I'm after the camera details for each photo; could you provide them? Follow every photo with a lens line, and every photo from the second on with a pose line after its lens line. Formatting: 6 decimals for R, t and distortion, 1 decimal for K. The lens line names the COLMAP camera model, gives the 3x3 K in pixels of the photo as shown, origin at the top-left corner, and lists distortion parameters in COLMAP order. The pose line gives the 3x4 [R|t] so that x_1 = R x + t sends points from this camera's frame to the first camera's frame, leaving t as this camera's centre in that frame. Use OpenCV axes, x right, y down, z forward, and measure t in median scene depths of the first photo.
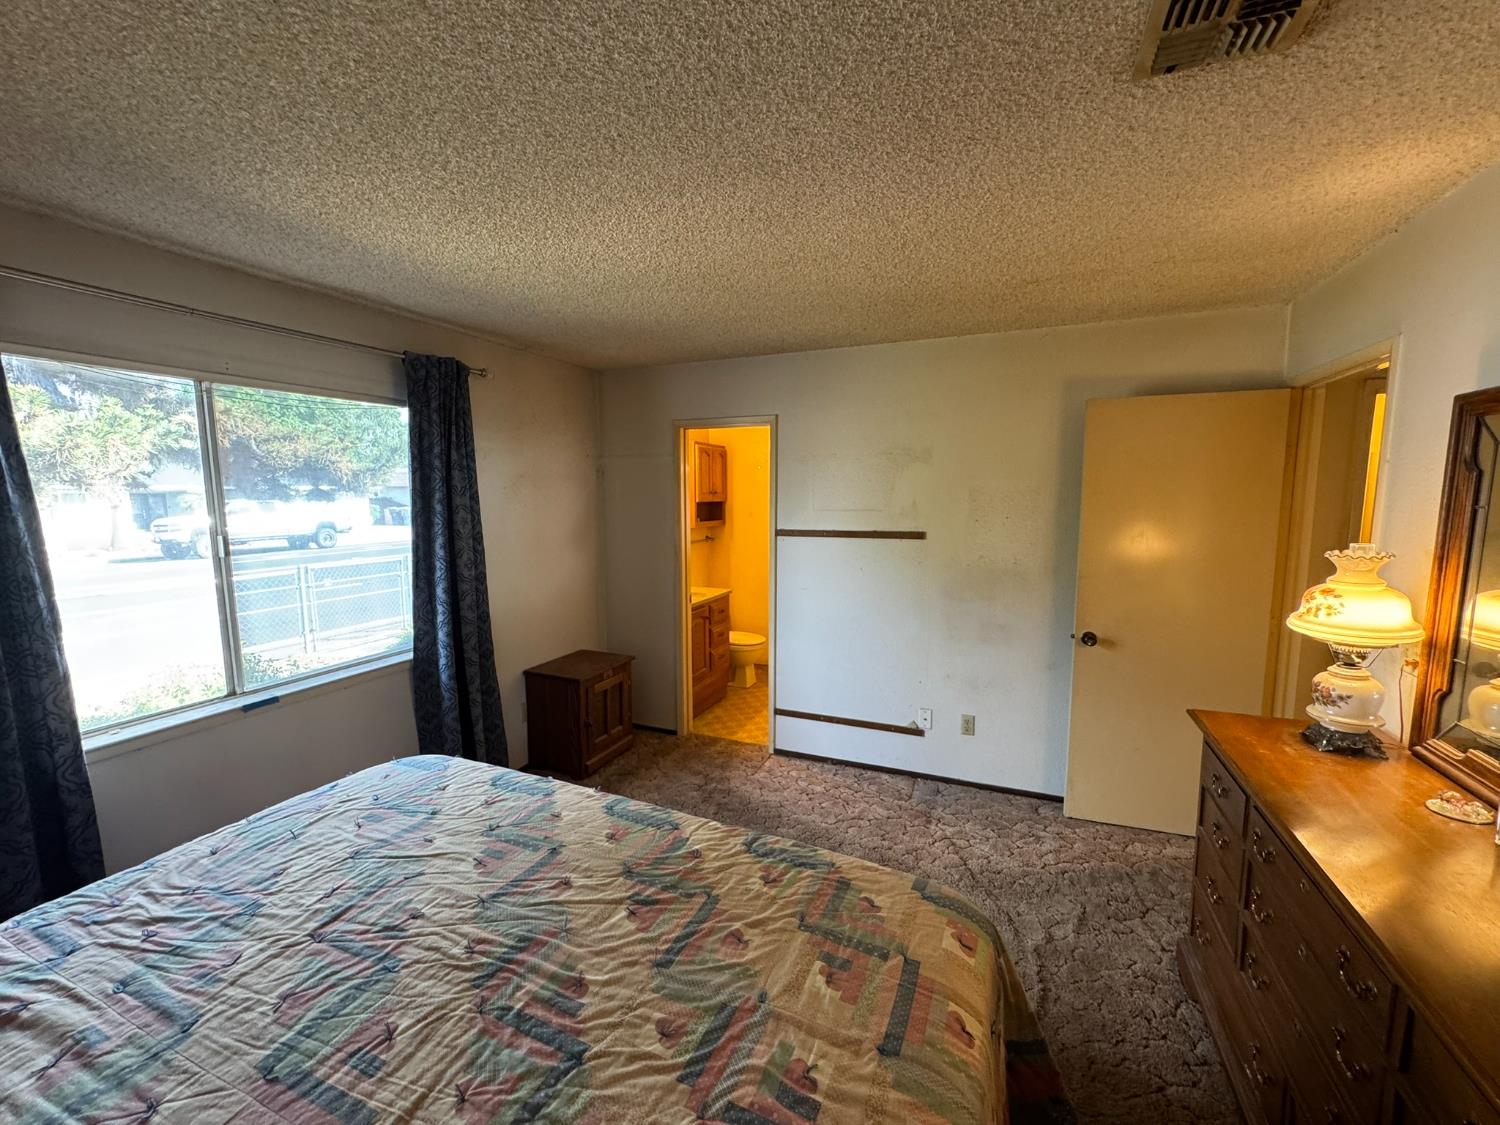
lens RADIAL K [[605.9, 0, 748.1], [0, 605.9, 563.4], [0, 0, 1]] dist [-0.004065, 0.000480]
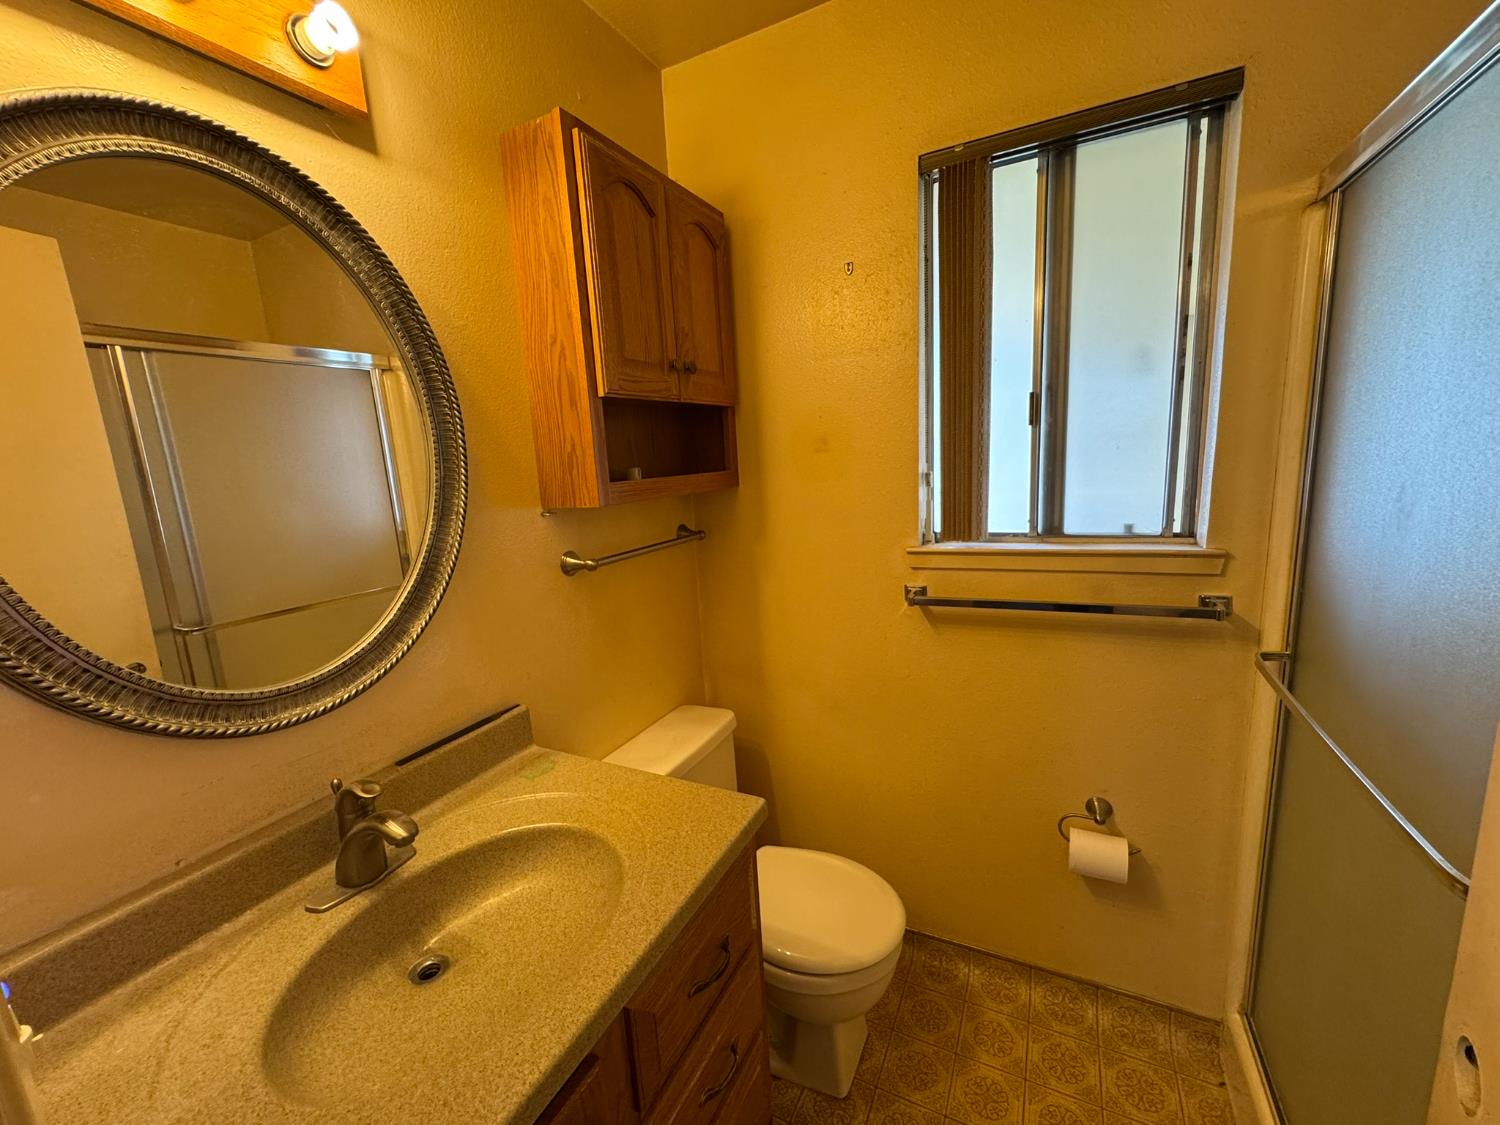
lens RADIAL K [[605.9, 0, 748.1], [0, 605.9, 563.4], [0, 0, 1]] dist [-0.004065, 0.000480]
pose [[0.996828, -0.045484, -0.065310, -0.014167], [0.049729, 0.996650, 0.064924, -0.044439], [0.062138, -0.067966, 0.995751, 0.691532]]
